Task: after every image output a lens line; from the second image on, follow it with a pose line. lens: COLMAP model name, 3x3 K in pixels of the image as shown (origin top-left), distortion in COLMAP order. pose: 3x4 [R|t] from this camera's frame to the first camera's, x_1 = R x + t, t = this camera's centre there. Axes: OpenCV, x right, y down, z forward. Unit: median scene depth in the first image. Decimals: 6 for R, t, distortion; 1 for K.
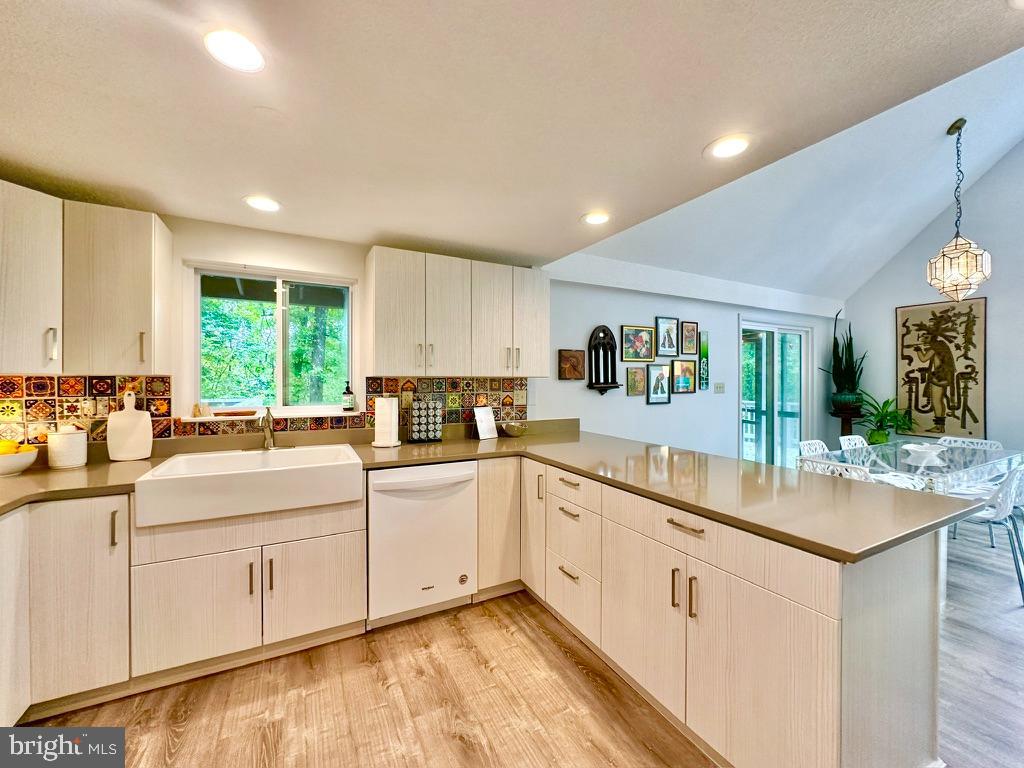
lens RADIAL K [[414.2, 0, 504.3], [0, 414.2, 384.3], [0, 0, 1]] dist [-0.000527, -0.000150]
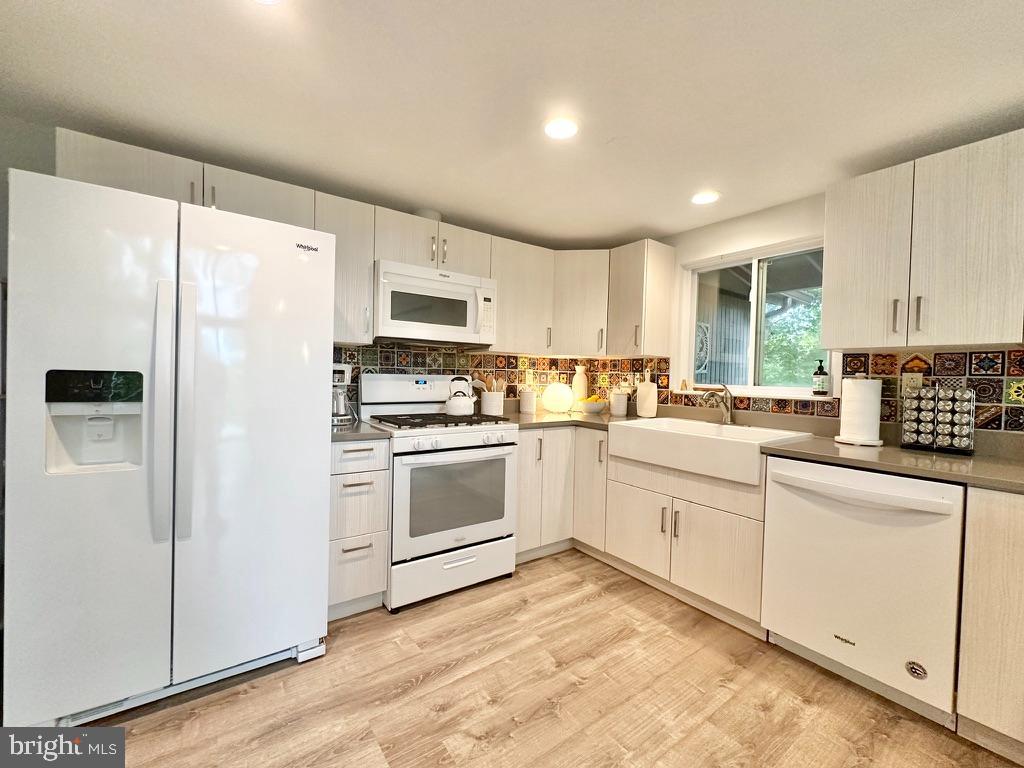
lens RADIAL K [[414.2, 0, 504.3], [0, 414.2, 384.3], [0, 0, 1]] dist [-0.000527, -0.000150]
pose [[0.144438, 0.026102, -0.989170, 0.501570], [-0.032448, 0.999239, 0.021630, 0.063877], [0.988982, 0.028973, 0.145175, 0.357531]]
